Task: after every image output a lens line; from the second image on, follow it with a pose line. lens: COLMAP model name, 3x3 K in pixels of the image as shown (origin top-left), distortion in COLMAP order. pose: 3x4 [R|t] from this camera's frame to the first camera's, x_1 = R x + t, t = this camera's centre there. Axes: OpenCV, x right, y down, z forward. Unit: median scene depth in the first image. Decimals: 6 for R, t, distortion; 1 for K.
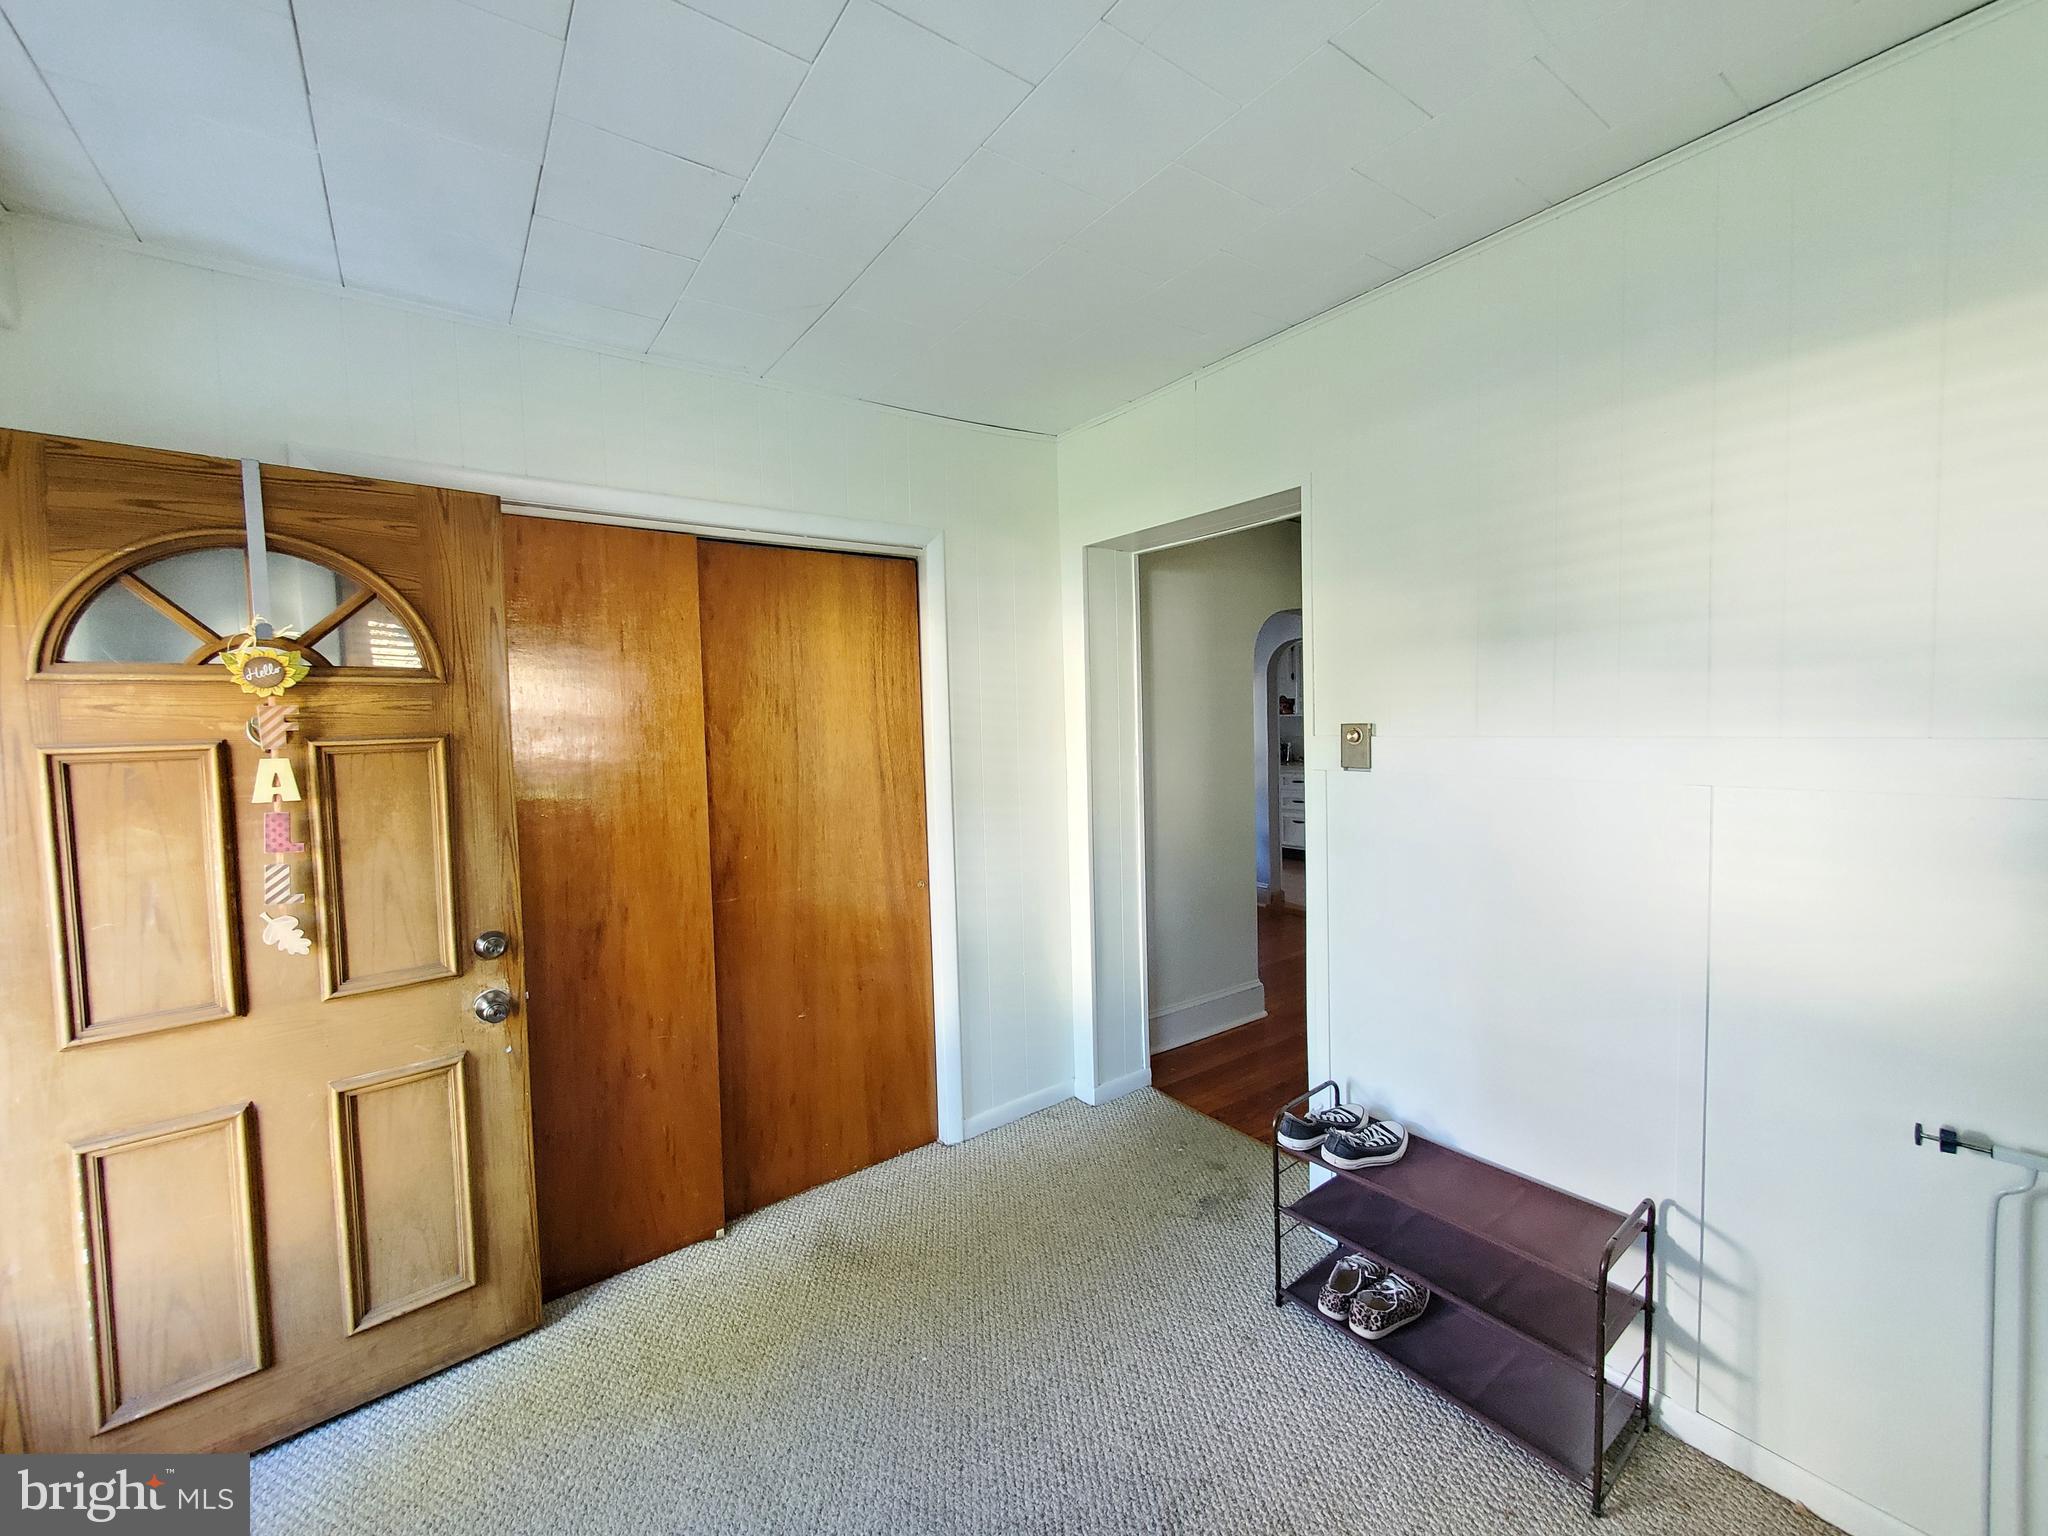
lens RADIAL K [[812.1, 0, 1016.3], [0, 812.1, 757.3], [0, 0, 1]] dist [-0.003285, -0.000150]
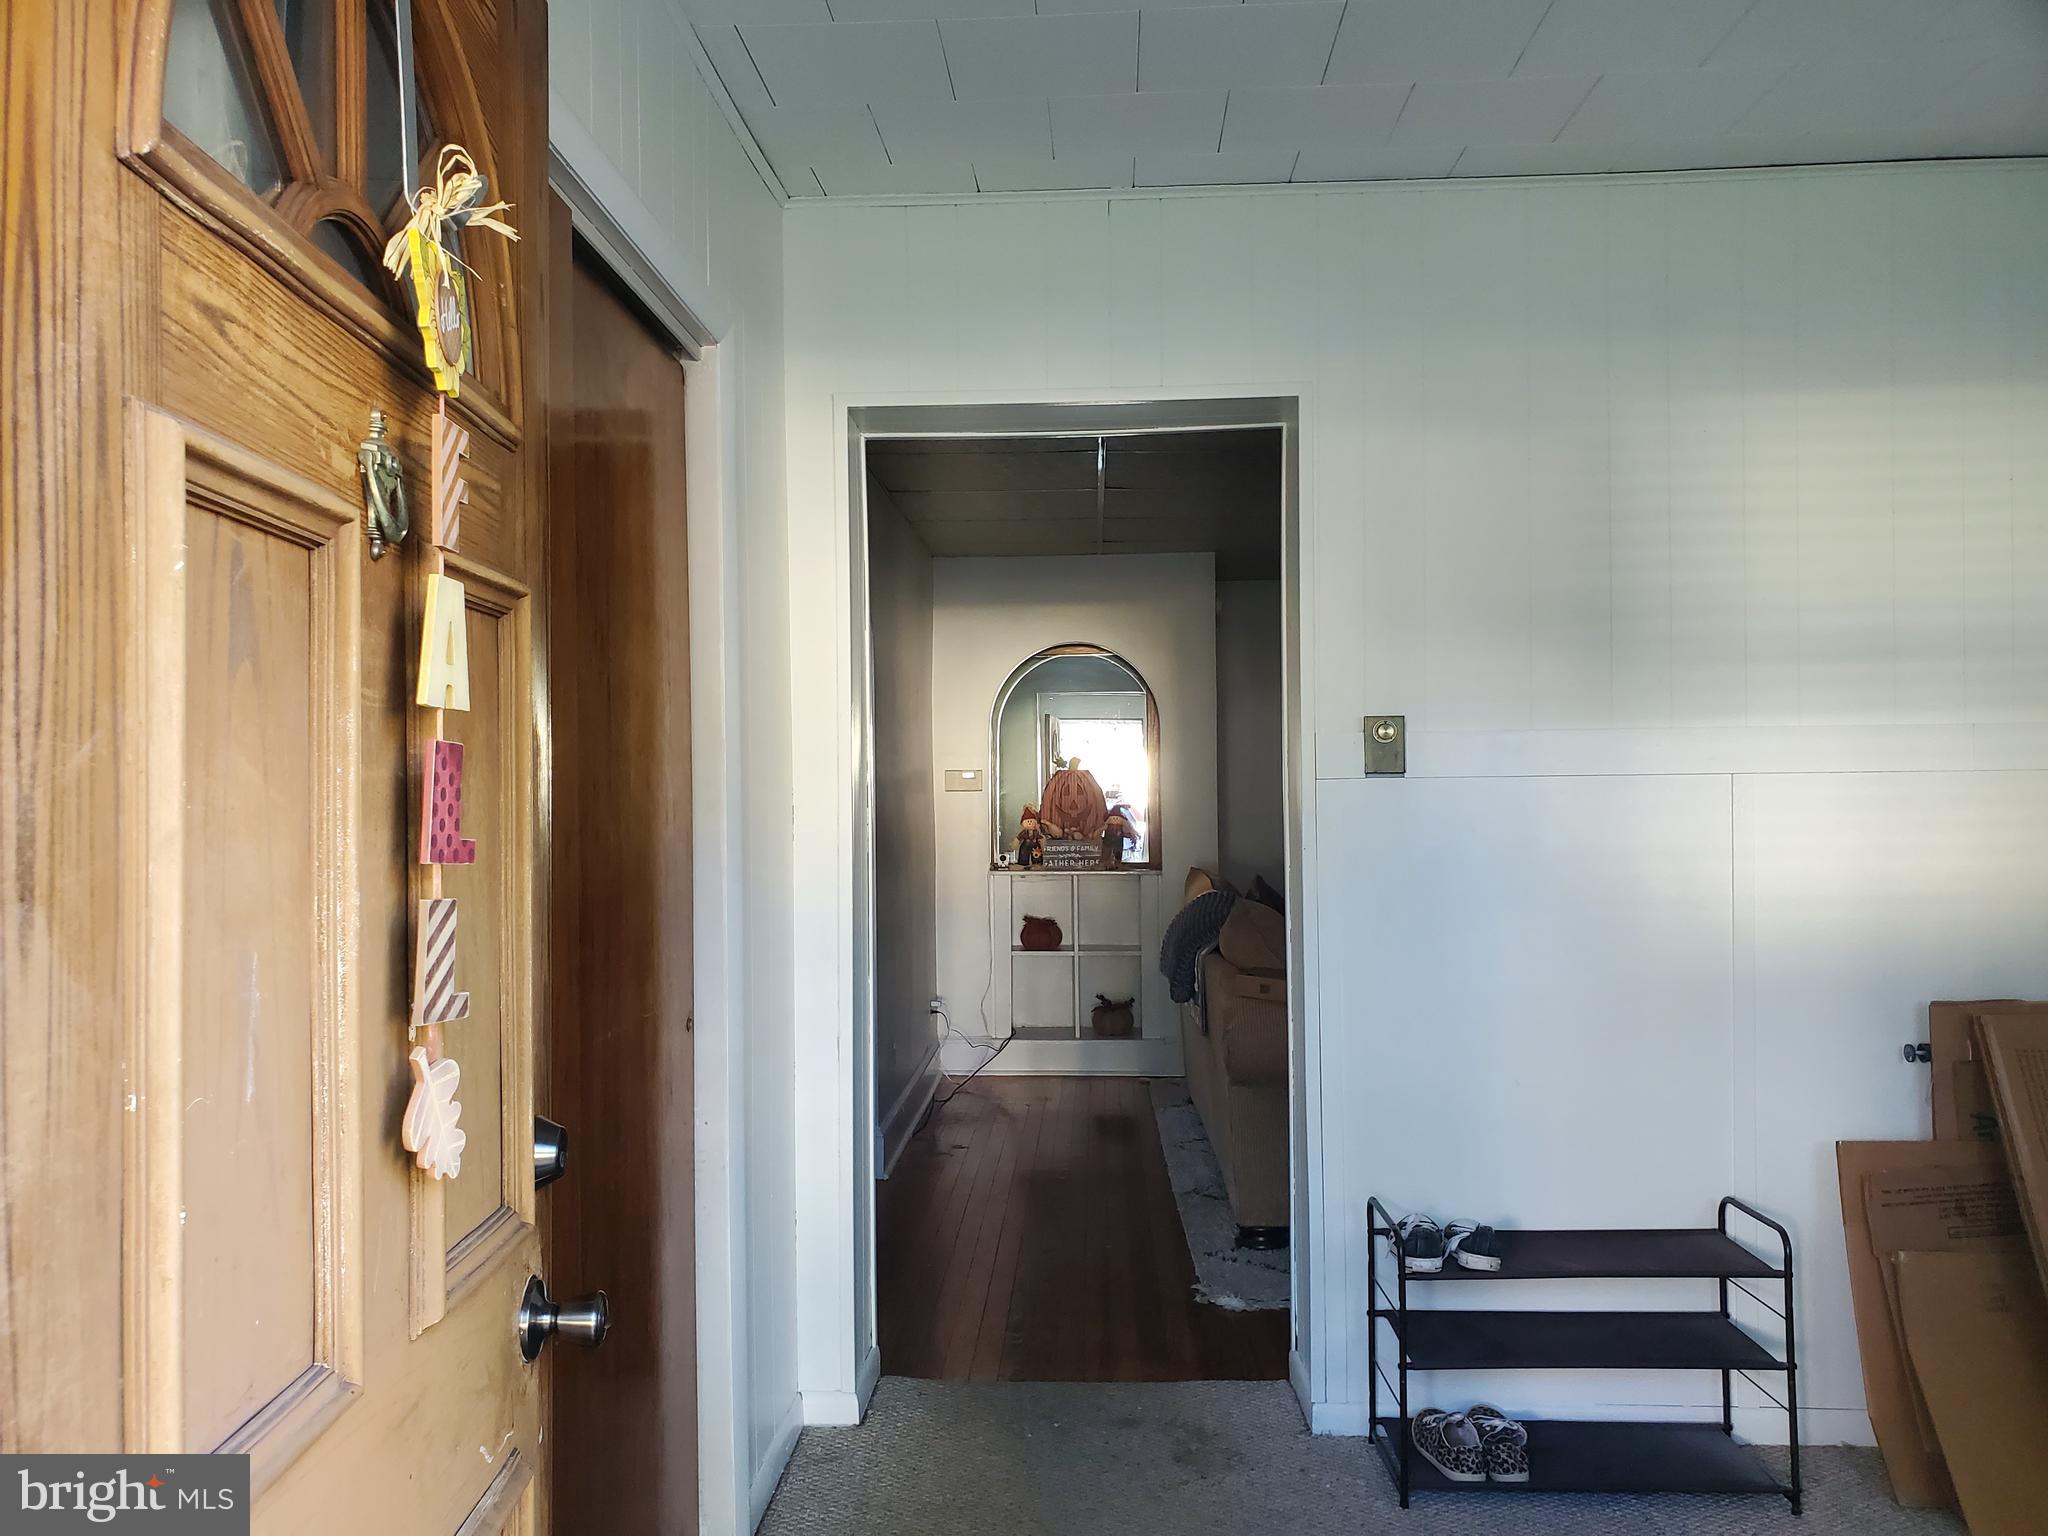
lens RADIAL K [[1592.4, 0, 1024.0], [0, 1592.4, 768.0], [0, 0, 1]] dist [-0.007658, -0.006305]
pose [[0.643203, 0.031477, 0.765048, -0.947509], [0.030474, 0.997311, -0.066654, 0.097406], [-0.765089, 0.066187, 0.640514, 0.295672]]
